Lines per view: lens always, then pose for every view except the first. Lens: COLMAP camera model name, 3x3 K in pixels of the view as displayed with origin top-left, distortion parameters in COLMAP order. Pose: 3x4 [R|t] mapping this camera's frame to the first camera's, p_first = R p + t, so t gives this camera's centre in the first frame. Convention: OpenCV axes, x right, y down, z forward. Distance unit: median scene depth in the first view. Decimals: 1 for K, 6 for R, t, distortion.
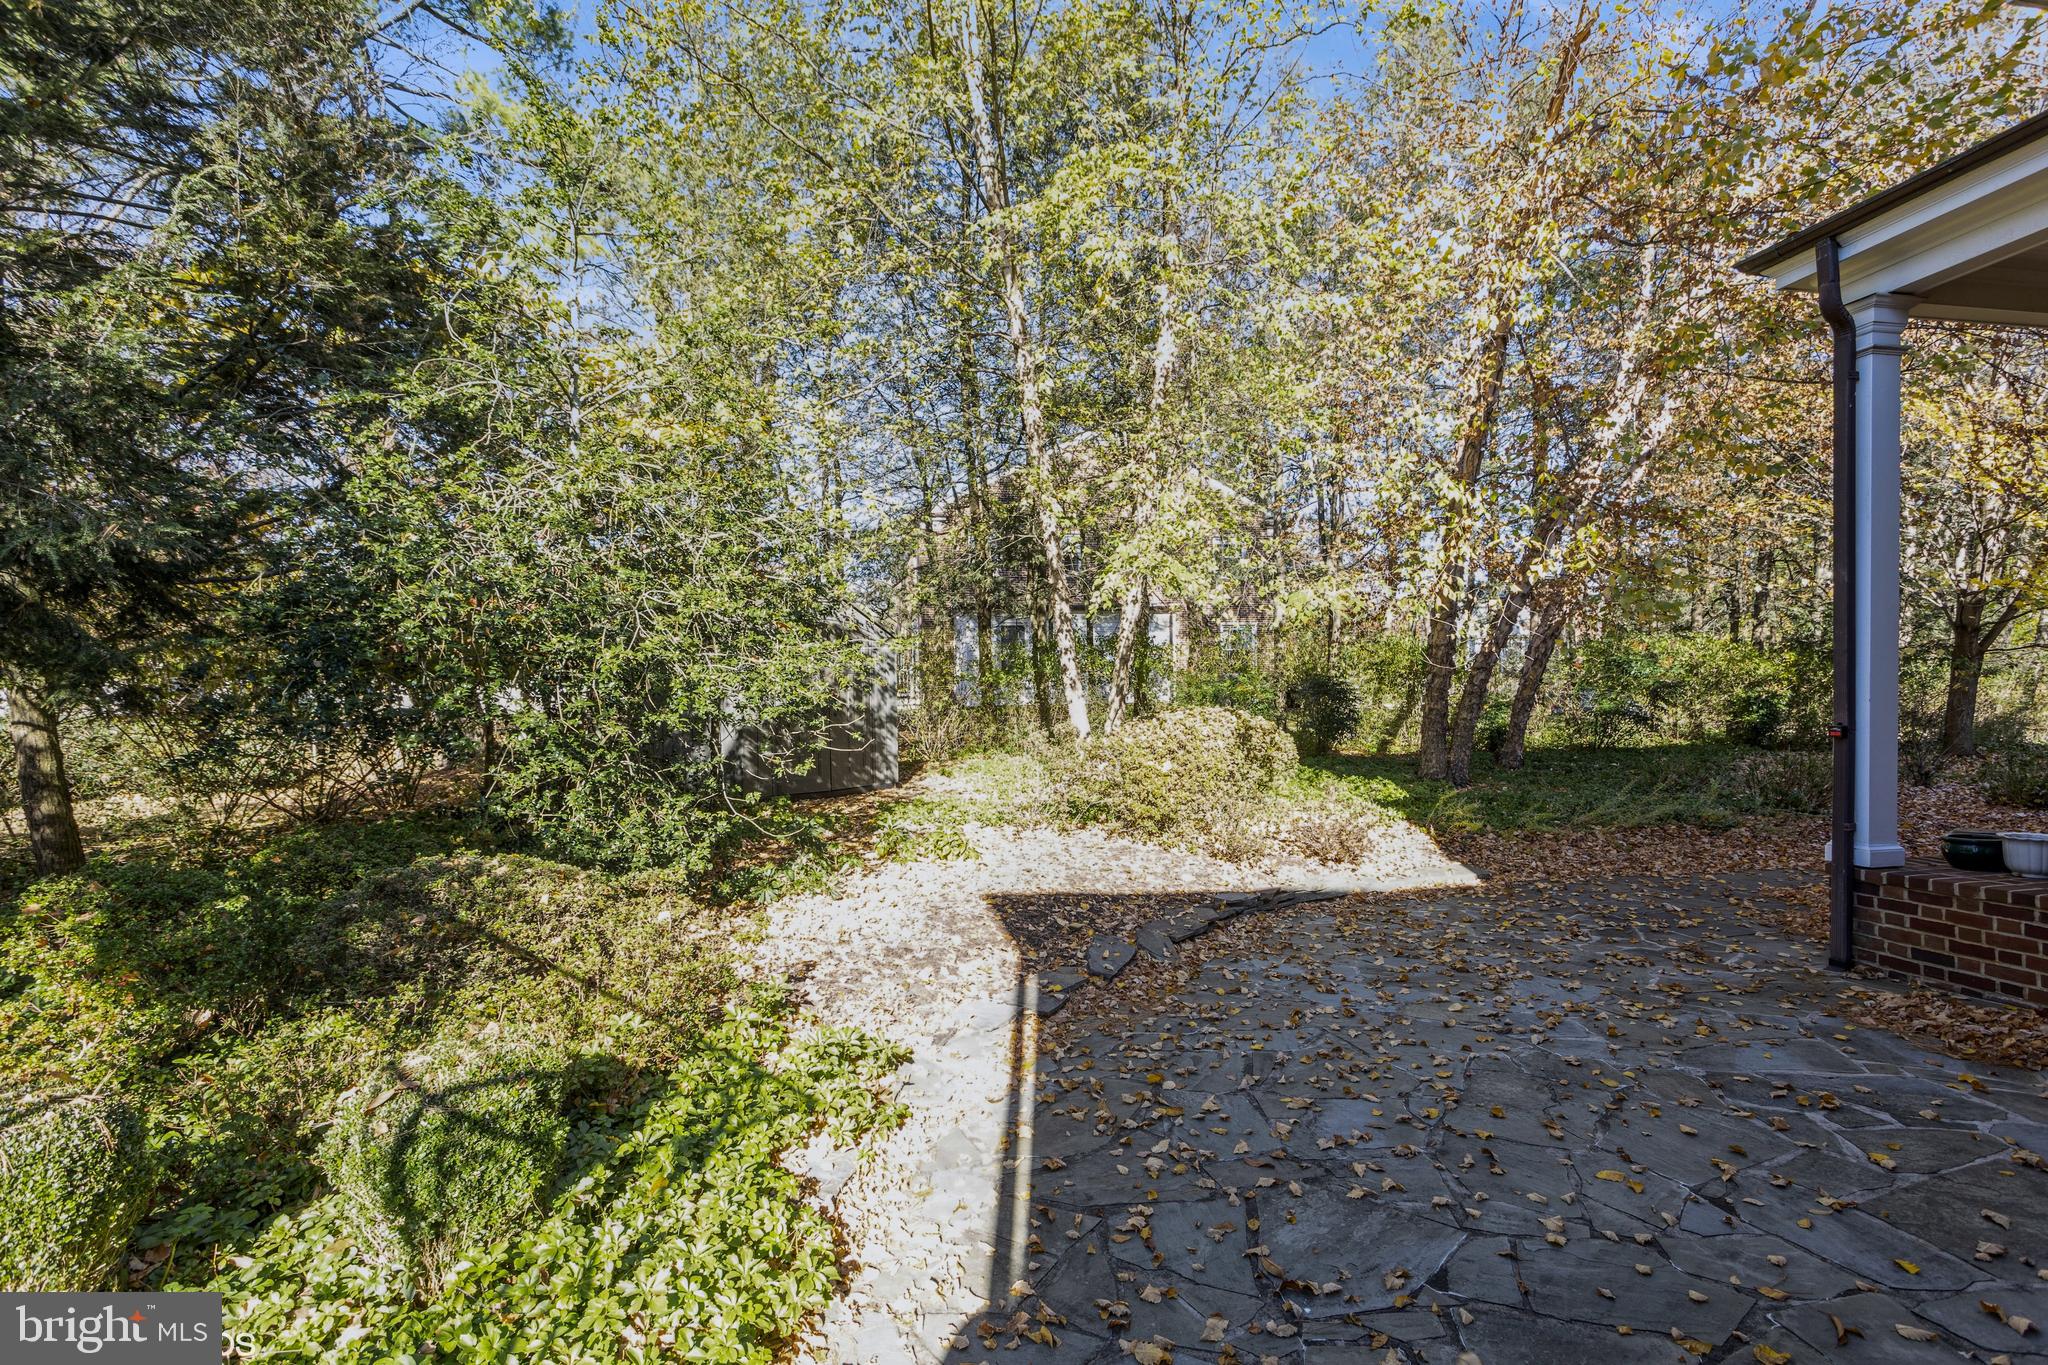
lens RADIAL K [[979.1, 0, 1026.6], [0, 979.1, 716.3], [0, 0, 1]] dist [0.021893, -0.000258]
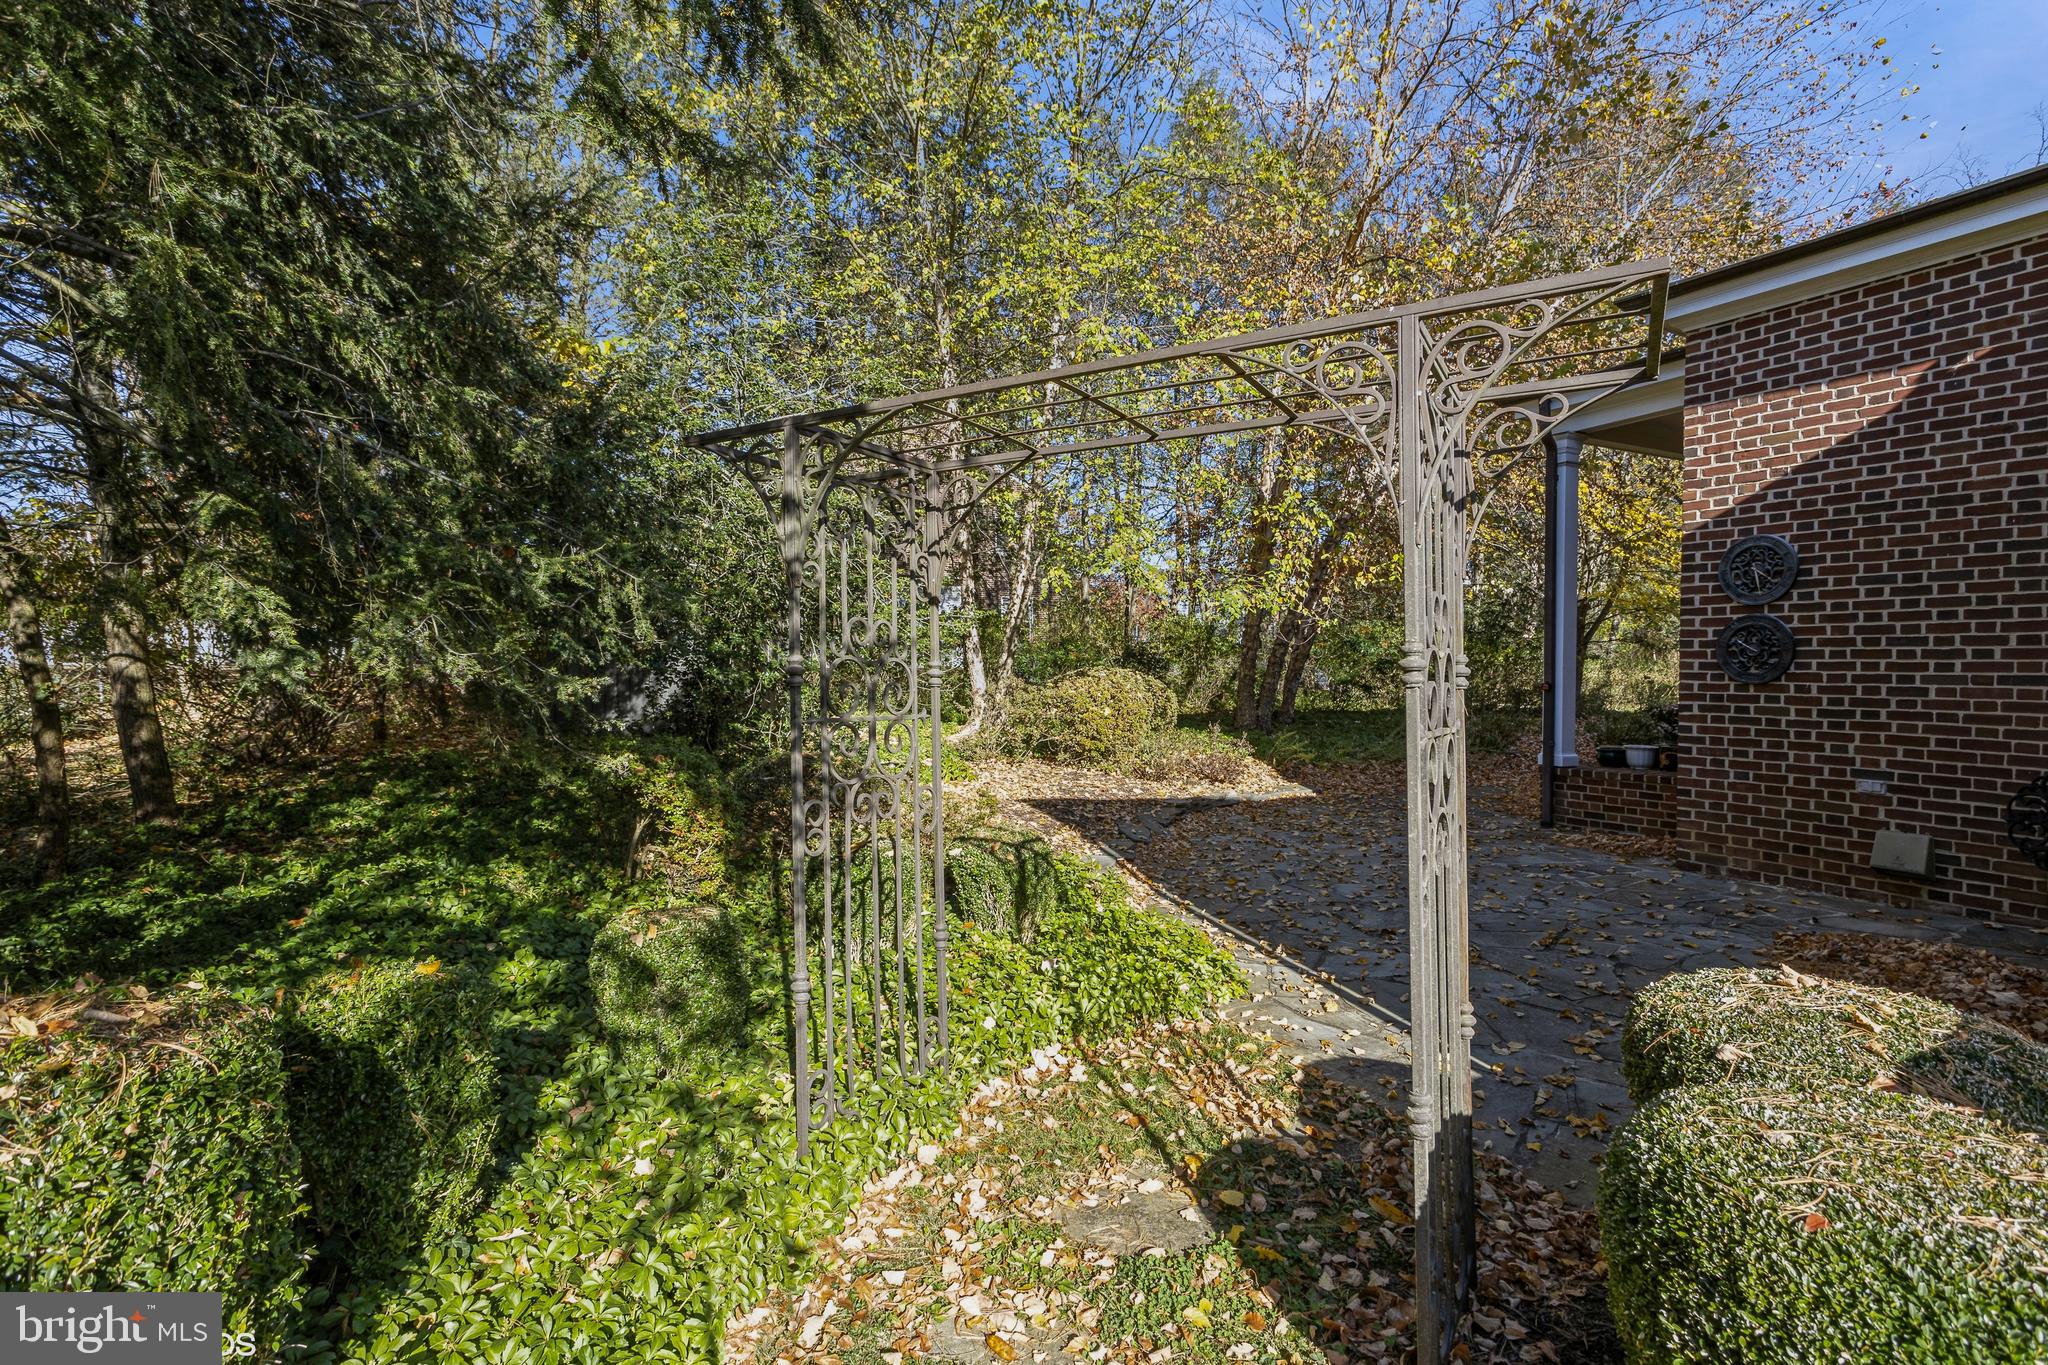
lens RADIAL K [[986.7, 0, 1021.8], [0, 986.7, 679.2], [0, 0, 1]] dist [0.024418, 0.000303]
pose [[0.965228, 0.020138, 0.260632, -0.307050], [-0.019207, 0.999797, -0.006117, 0.017773], [-0.260702, 0.000898, 0.965419, -0.251710]]
